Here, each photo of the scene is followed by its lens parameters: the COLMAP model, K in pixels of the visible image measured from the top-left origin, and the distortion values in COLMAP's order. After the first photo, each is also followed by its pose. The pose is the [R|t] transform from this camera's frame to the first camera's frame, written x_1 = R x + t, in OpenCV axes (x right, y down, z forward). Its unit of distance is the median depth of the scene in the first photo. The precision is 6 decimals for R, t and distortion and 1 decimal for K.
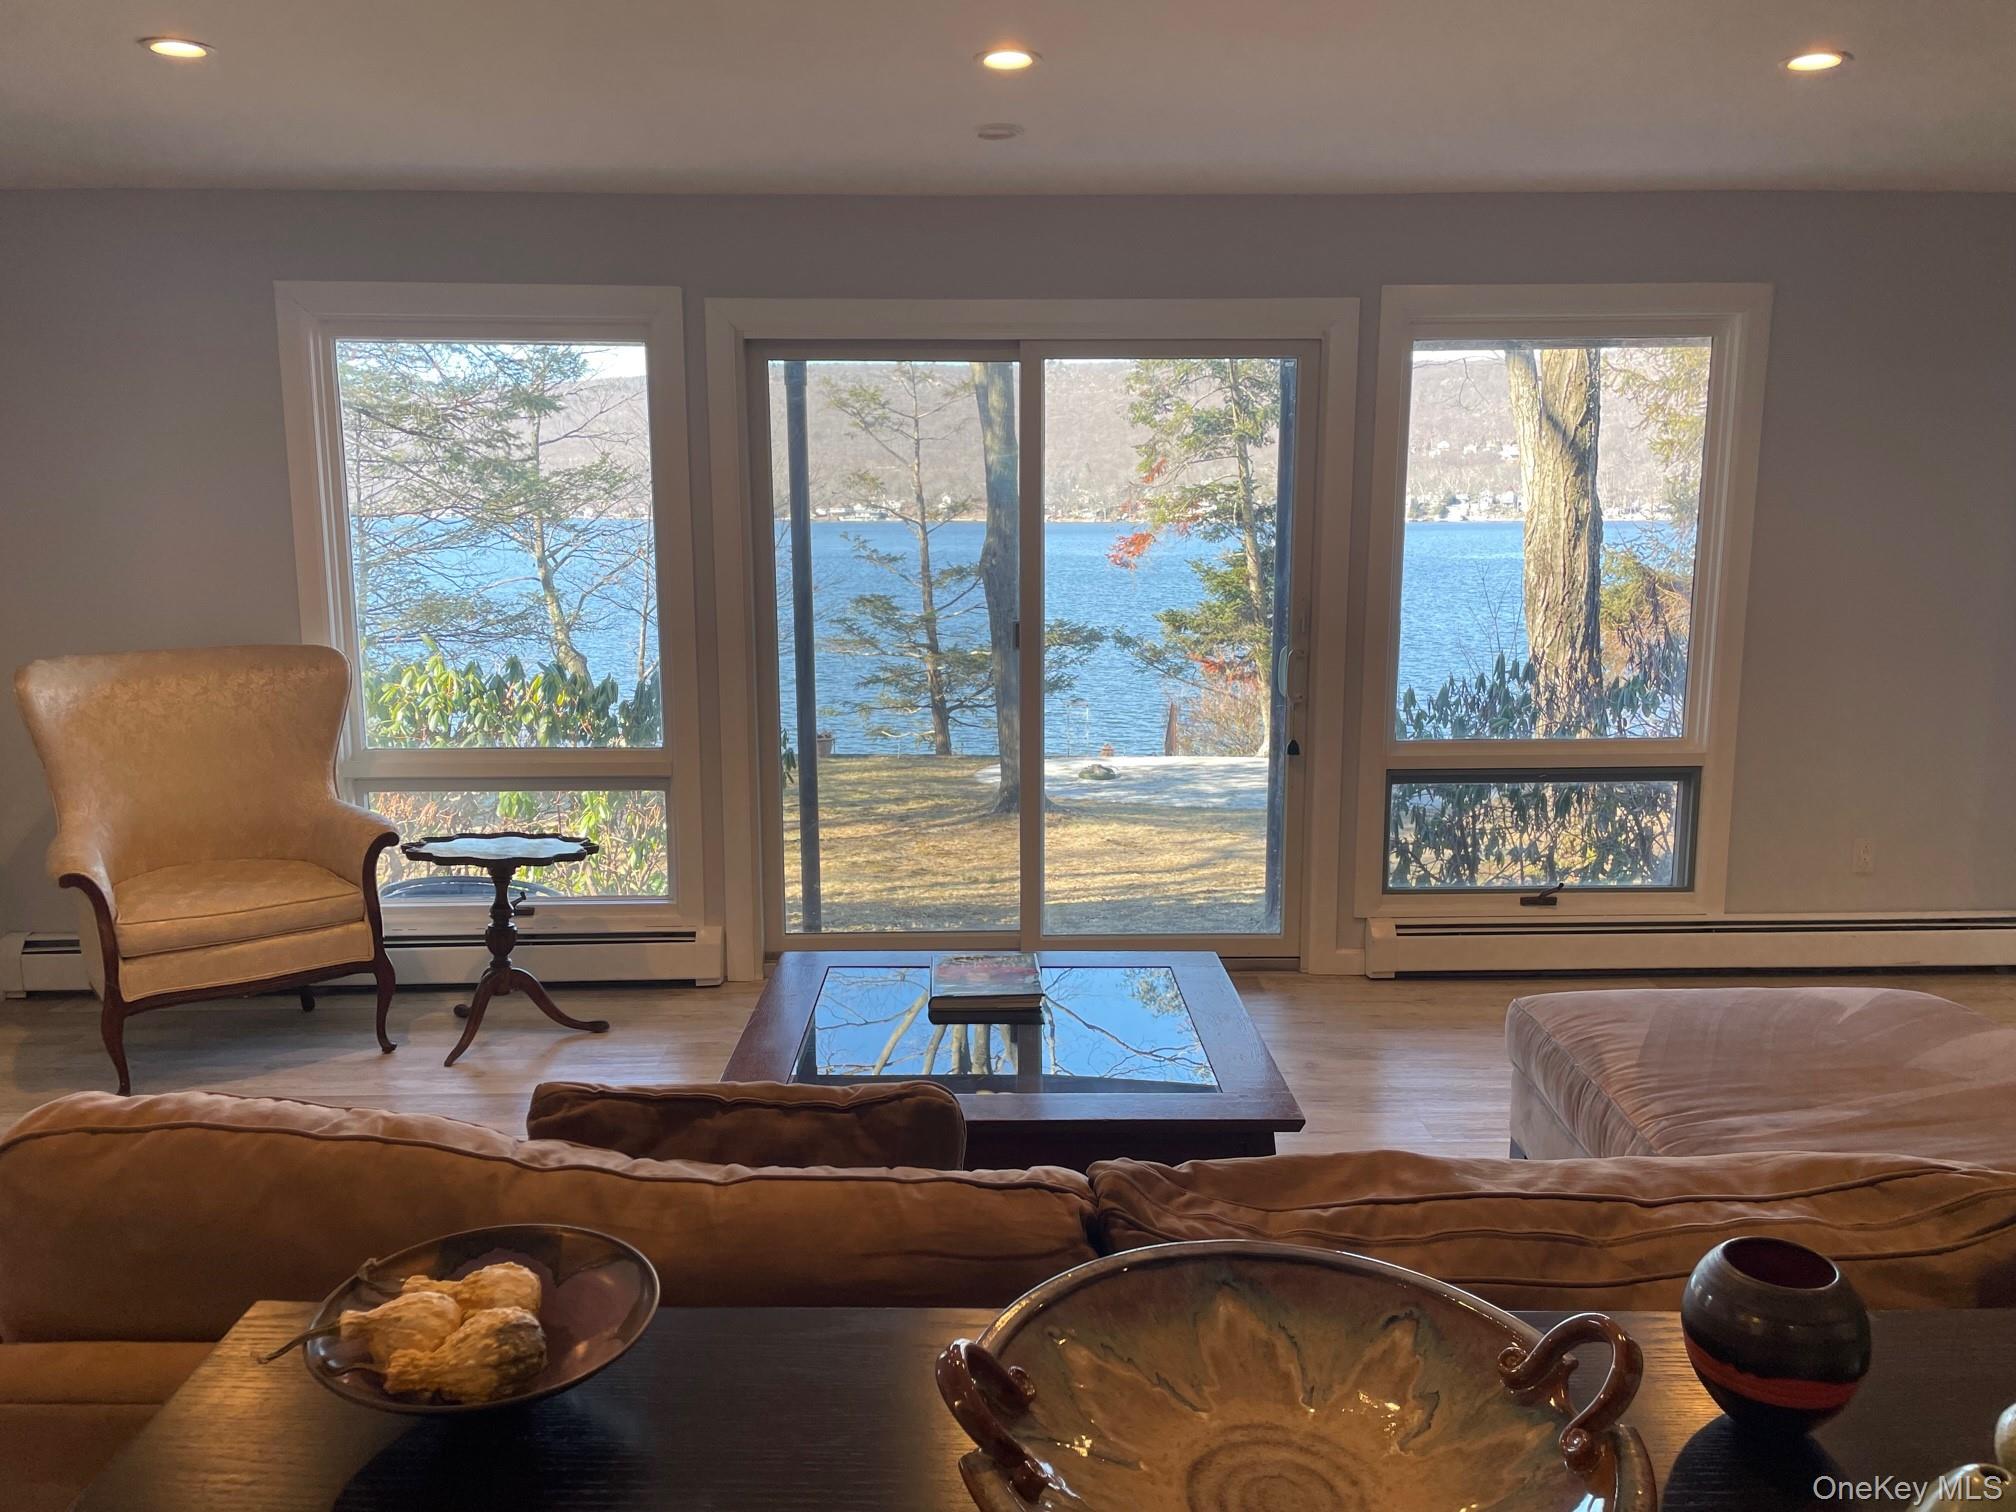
lens RADIAL K [[1513.0, 0, 1008.0], [0, 1513.0, 756.0], [0, 0, 1]] dist [0.101552, -0.122377]
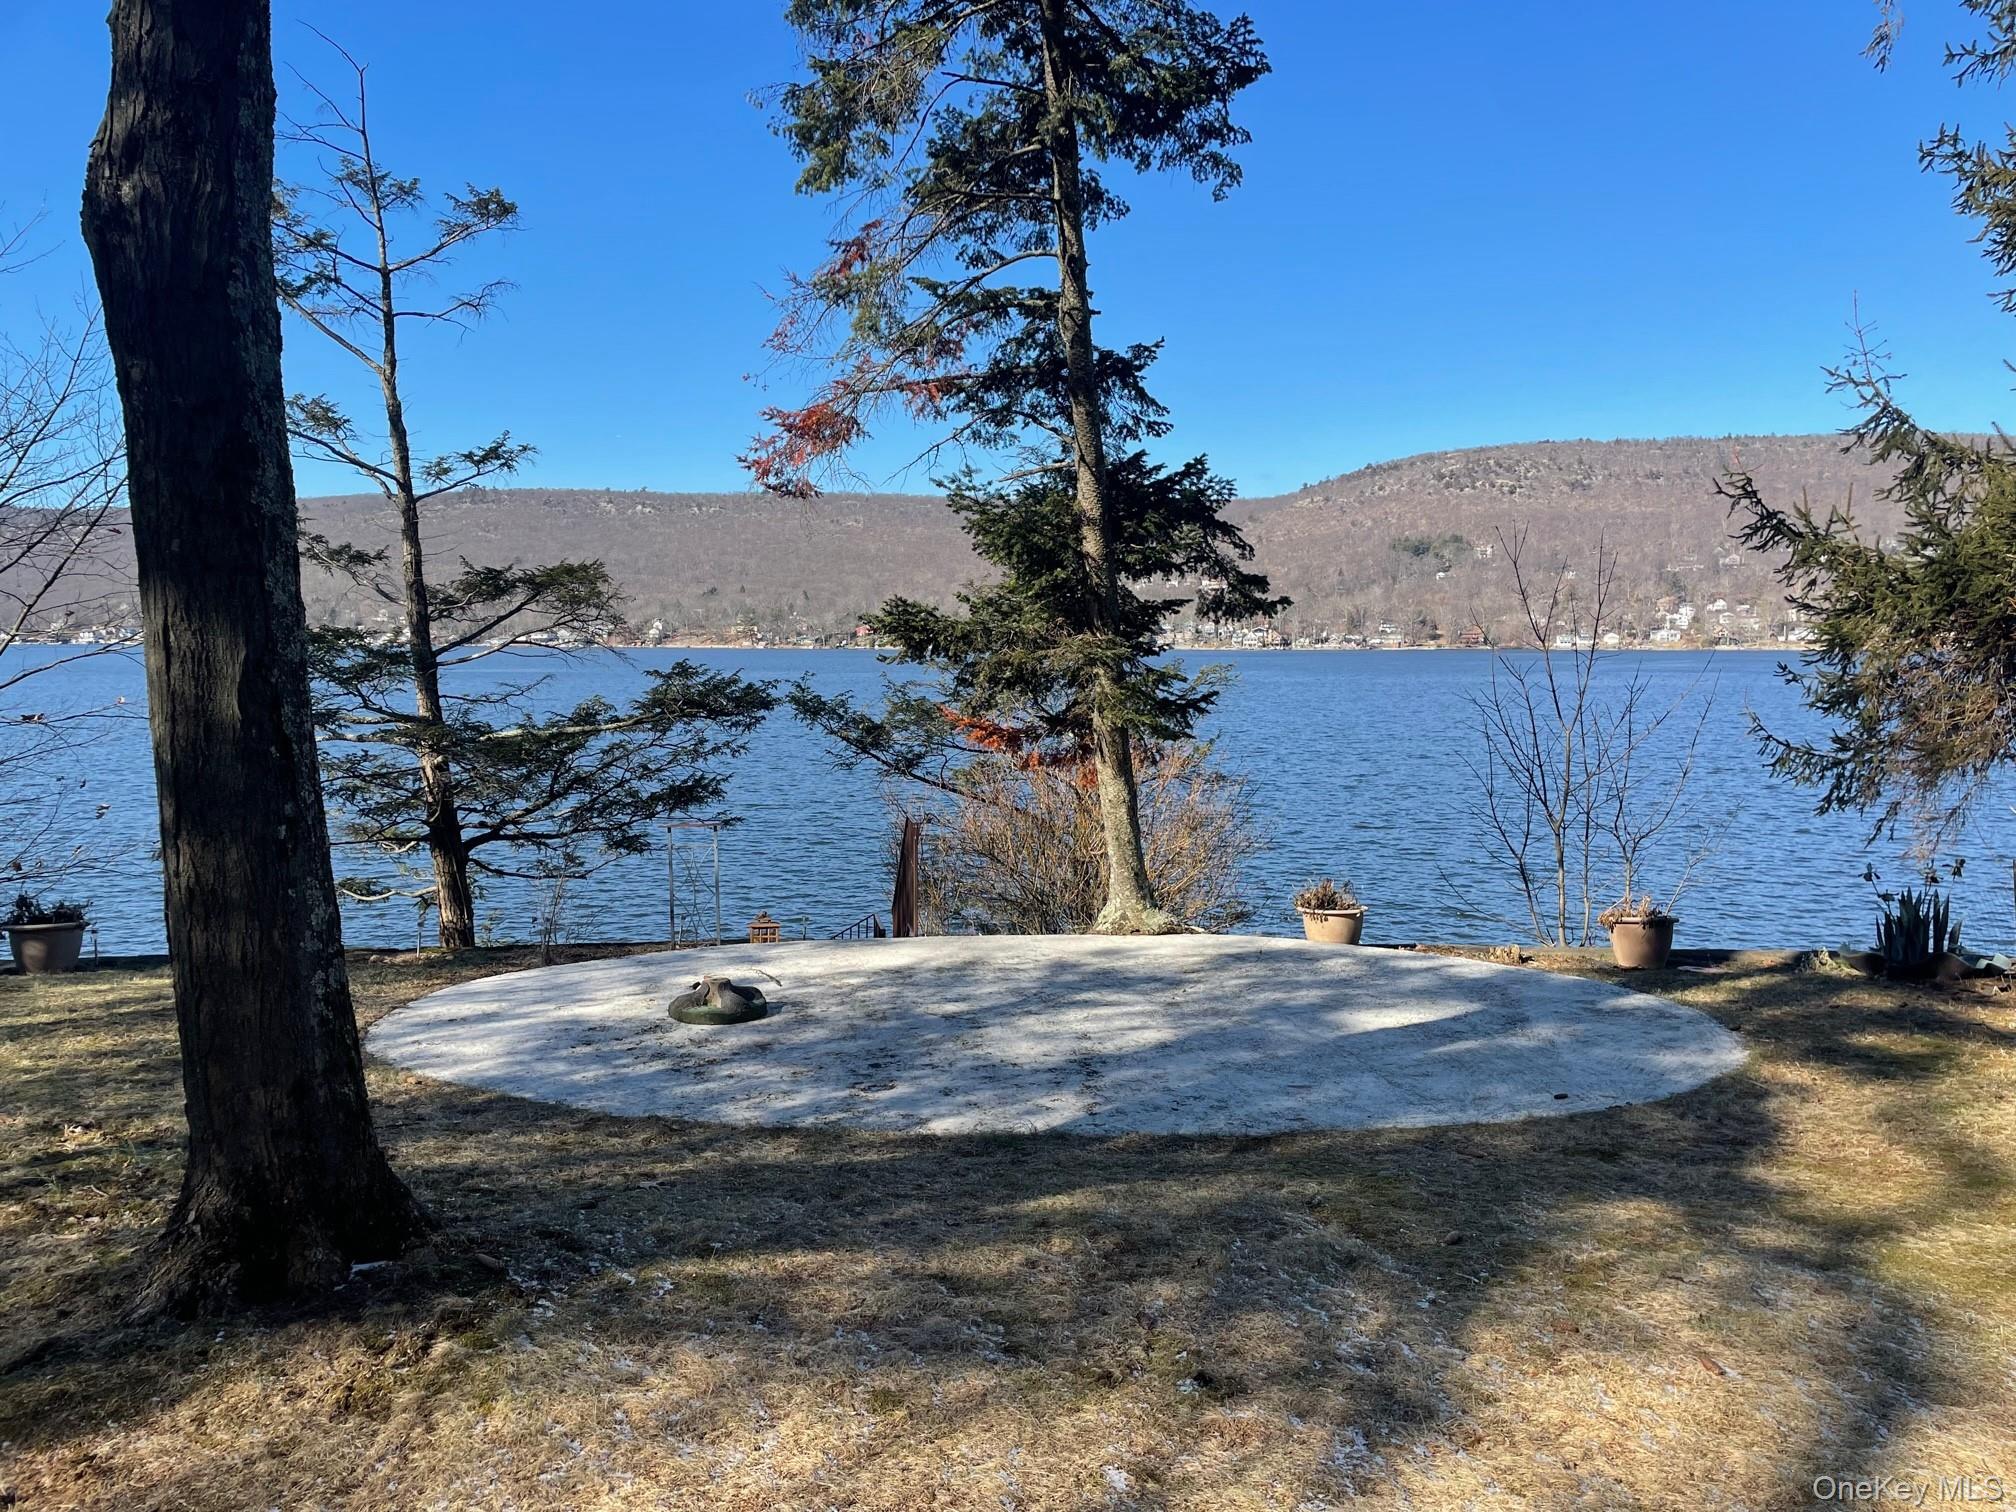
lens RADIAL K [[1513.0, 0, 1008.0], [0, 1513.0, 756.0], [0, 0, 1]] dist [0.101552, -0.122377]
pose [[0.983284, -0.013008, 0.181612, 0.047584], [0.028278, 0.996252, -0.081746, -0.013479], [-0.179868, 0.085515, 0.979967, 0.468858]]
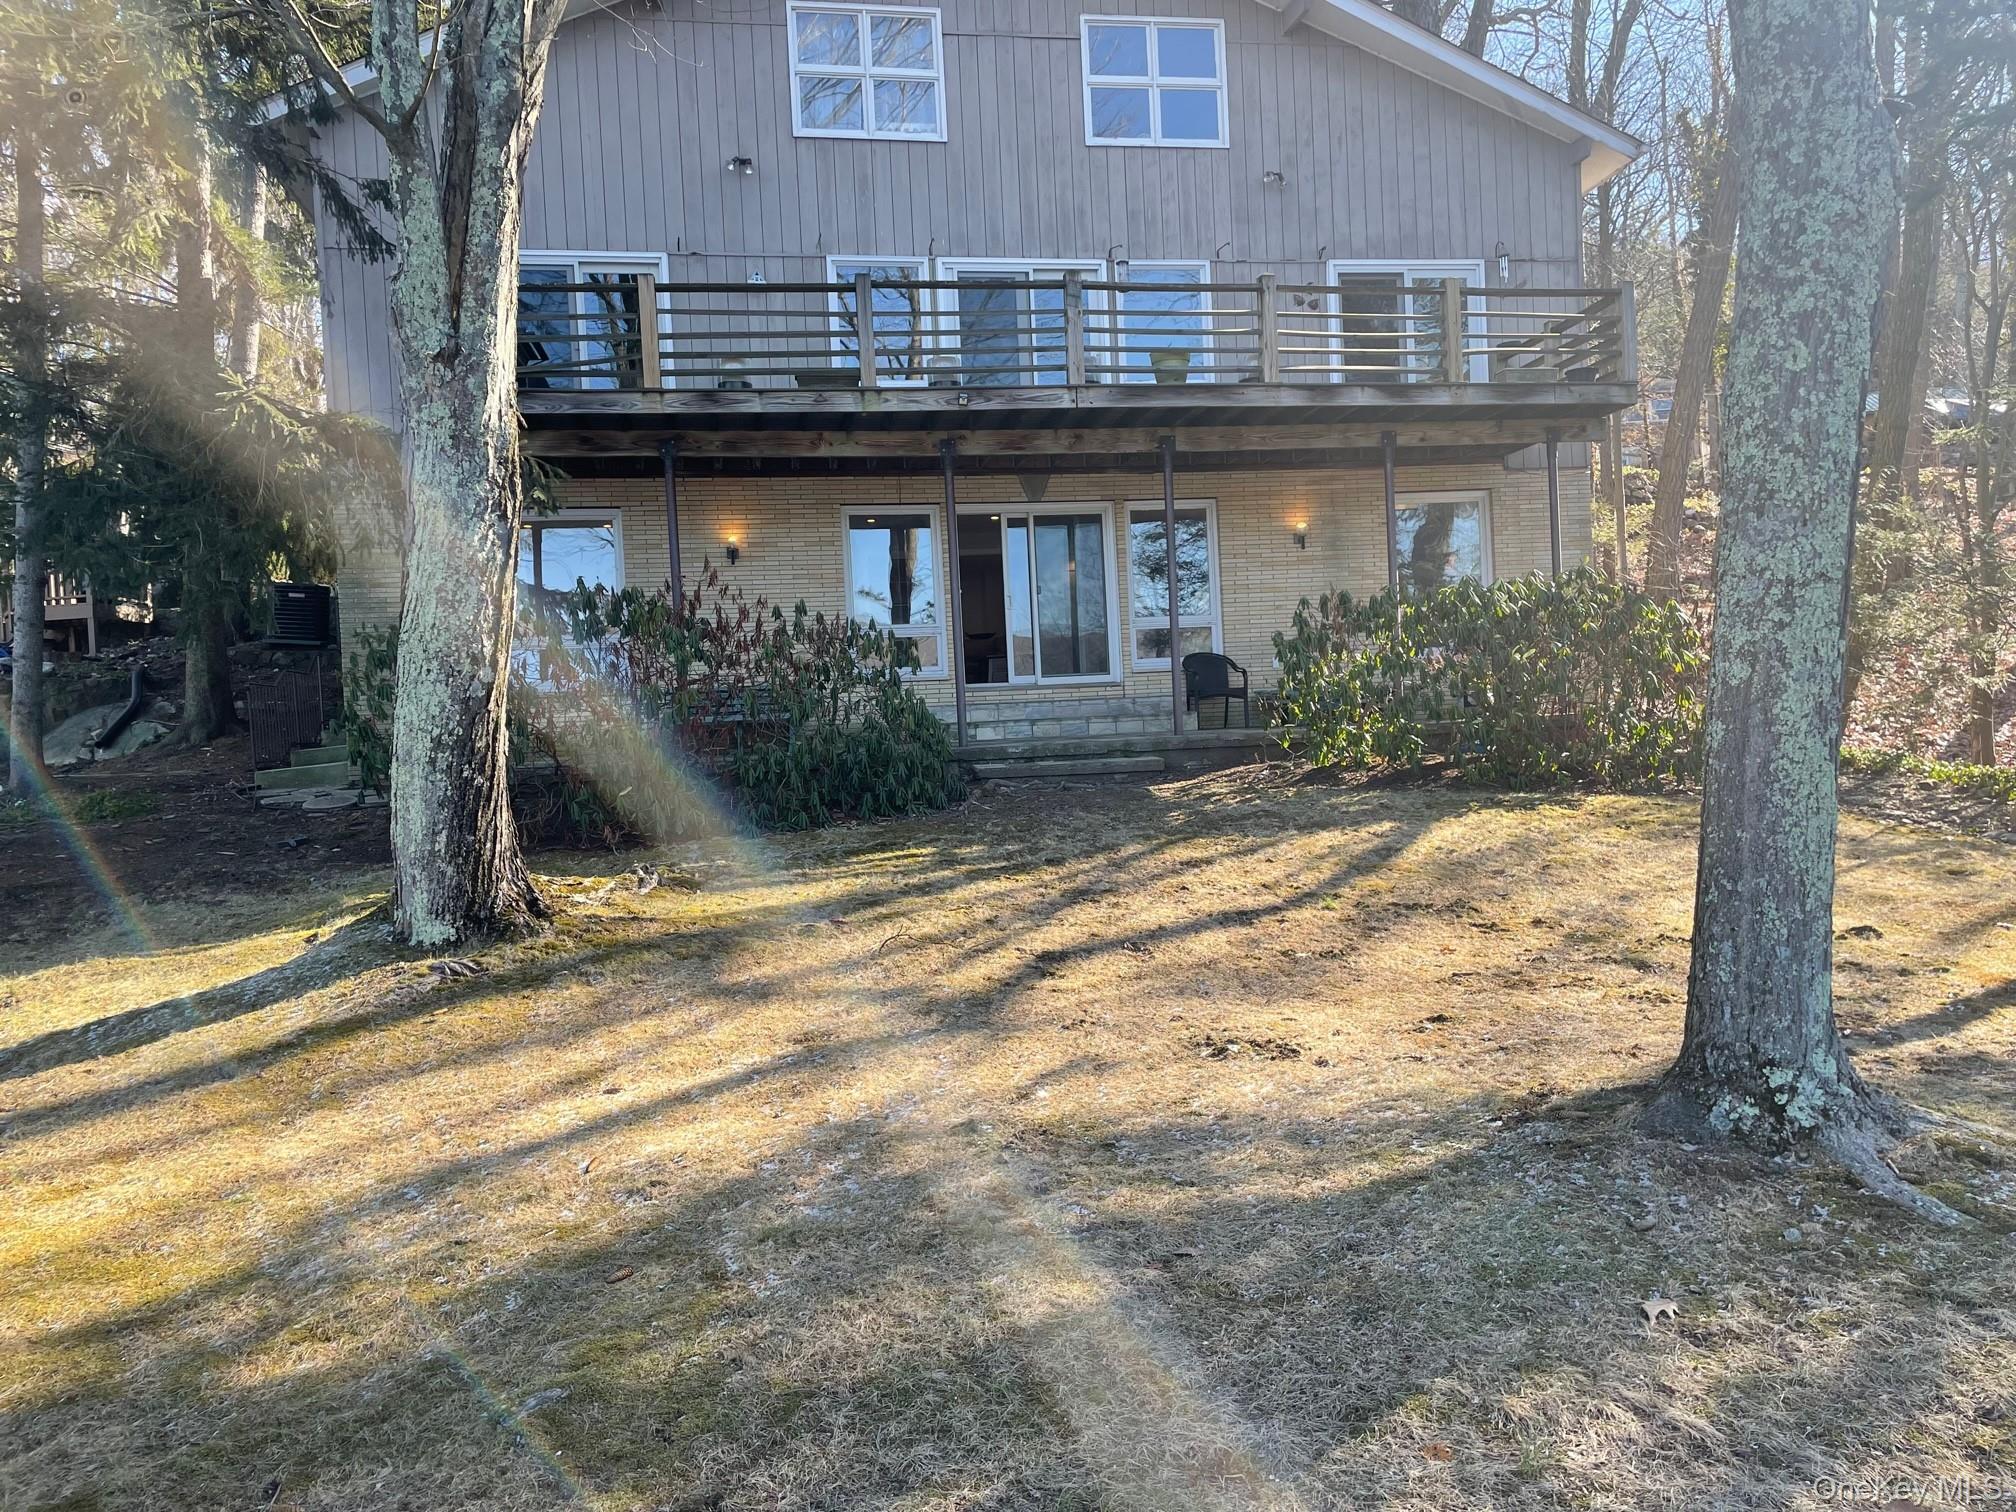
lens RADIAL K [[1513.0, 0, 1008.0], [0, 1513.0, 756.0], [0, 0, 1]] dist [0.101552, -0.122377]
pose [[-0.984541, 0.043513, -0.169663, 0.119564], [0.015855, 0.986814, 0.161078, -0.049129], [0.174434, 0.155897, -0.972249, 0.807982]]
